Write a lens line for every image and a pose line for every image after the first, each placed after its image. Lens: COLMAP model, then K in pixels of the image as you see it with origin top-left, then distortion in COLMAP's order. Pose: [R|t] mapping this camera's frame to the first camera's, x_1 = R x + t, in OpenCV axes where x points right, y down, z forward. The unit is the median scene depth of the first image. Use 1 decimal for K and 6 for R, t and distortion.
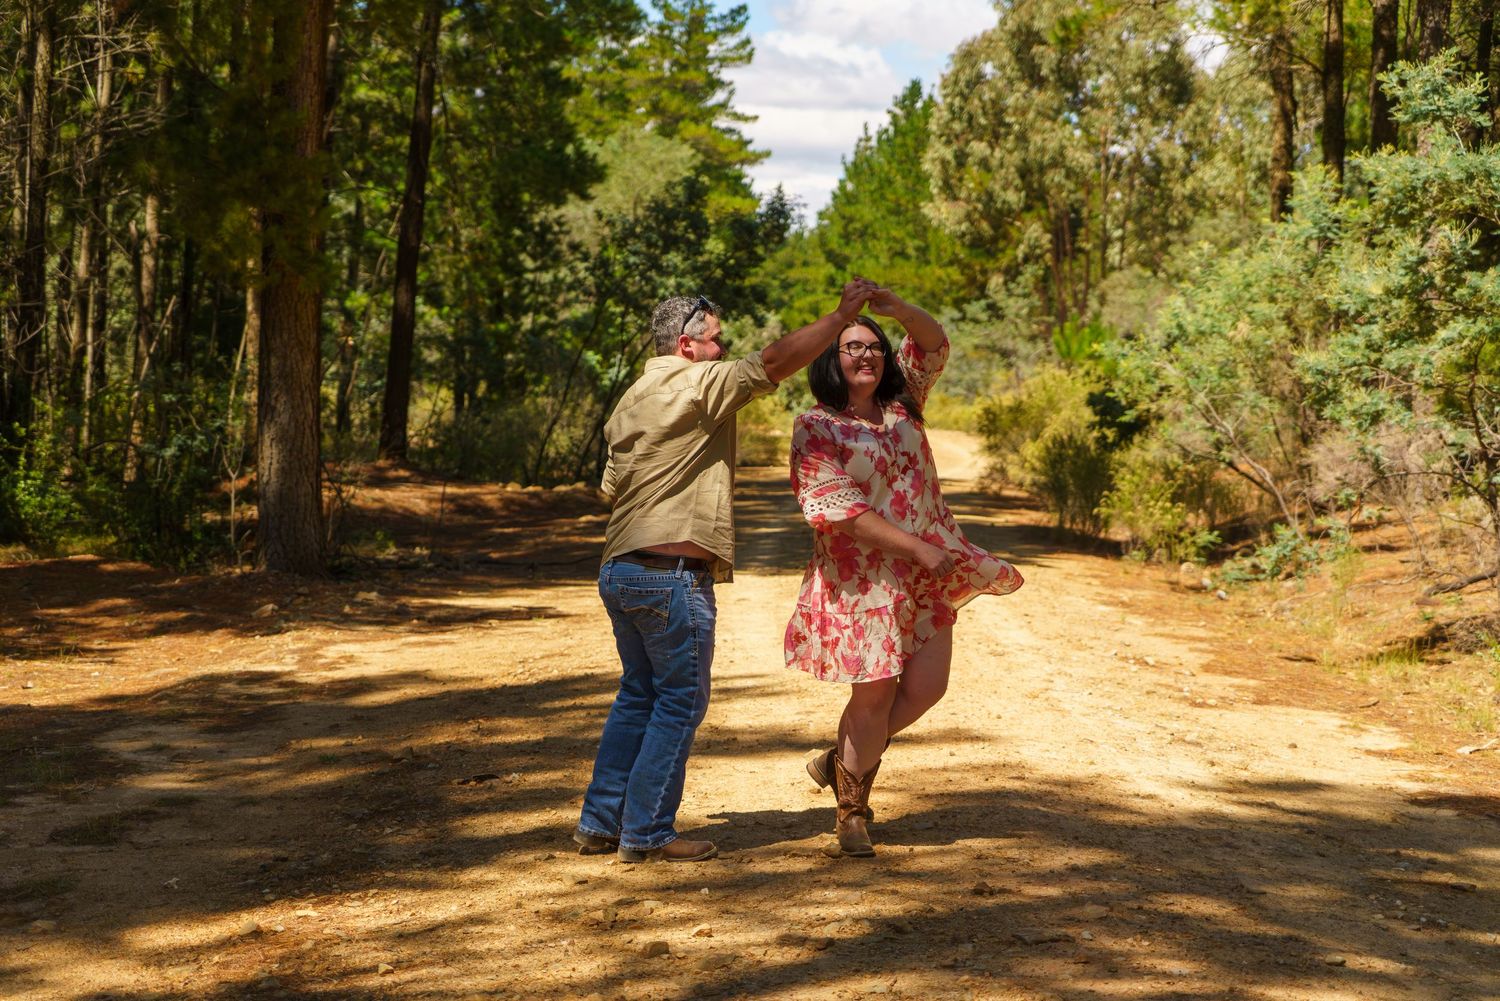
lens RADIAL K [[3243.7, 0, 779.1], [0, 3243.7, 443.3], [0, 0, 1]] dist [0.240800, 0.000000]
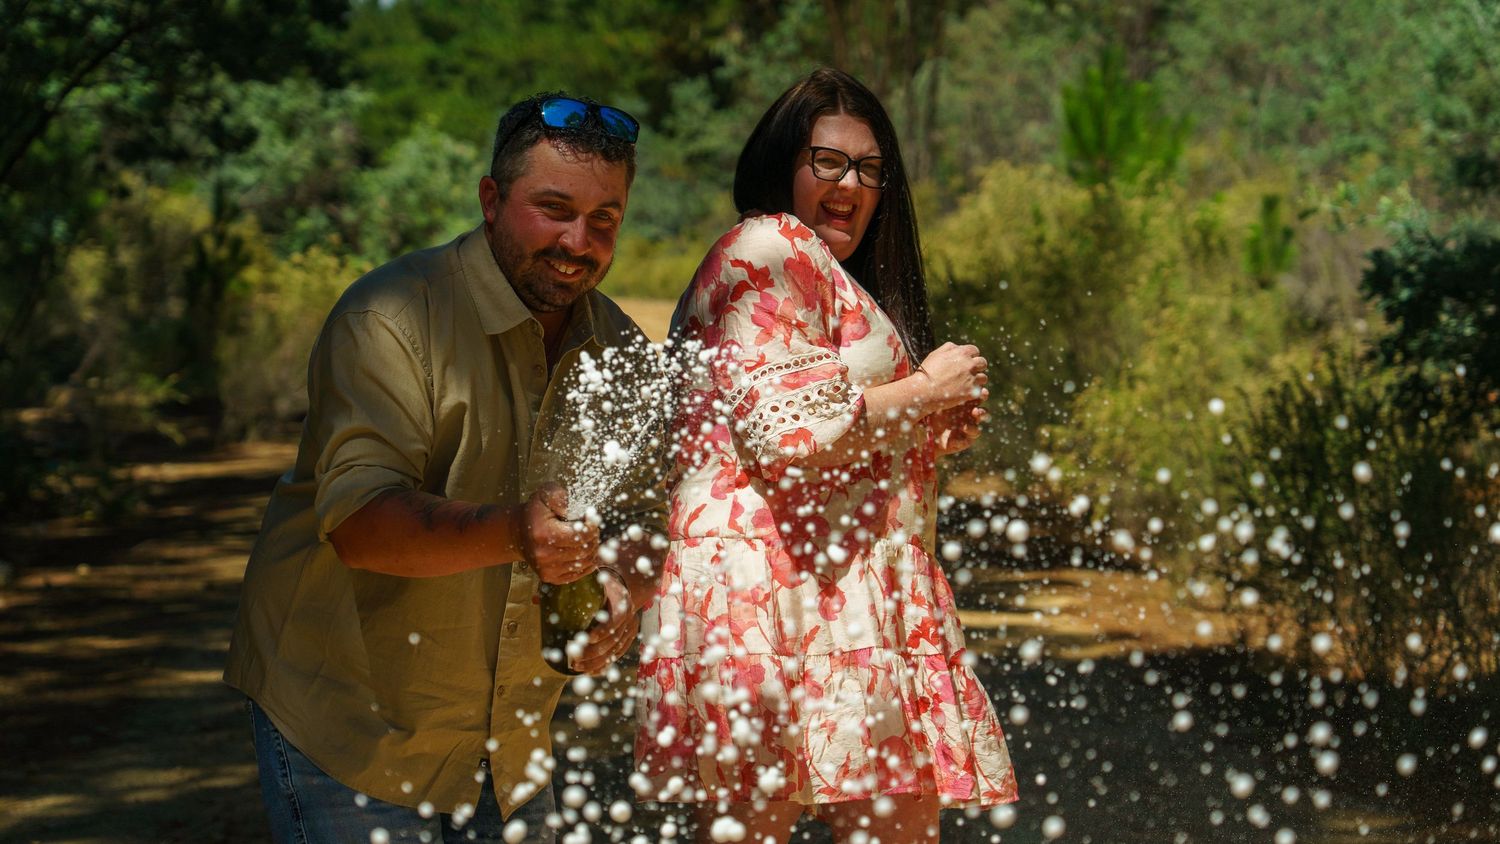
lens RADIAL K [[4327.4, 0, 750.9], [0, 4327.4, 429.3], [0, 0, 1]] dist [0.051280, 0.000000]
pose [[0.995343, -0.031786, 0.091000, -0.001226], [0.028964, 0.999063, 0.032172, -0.003645], [-0.091937, -0.029386, 0.995331, 0.157935]]
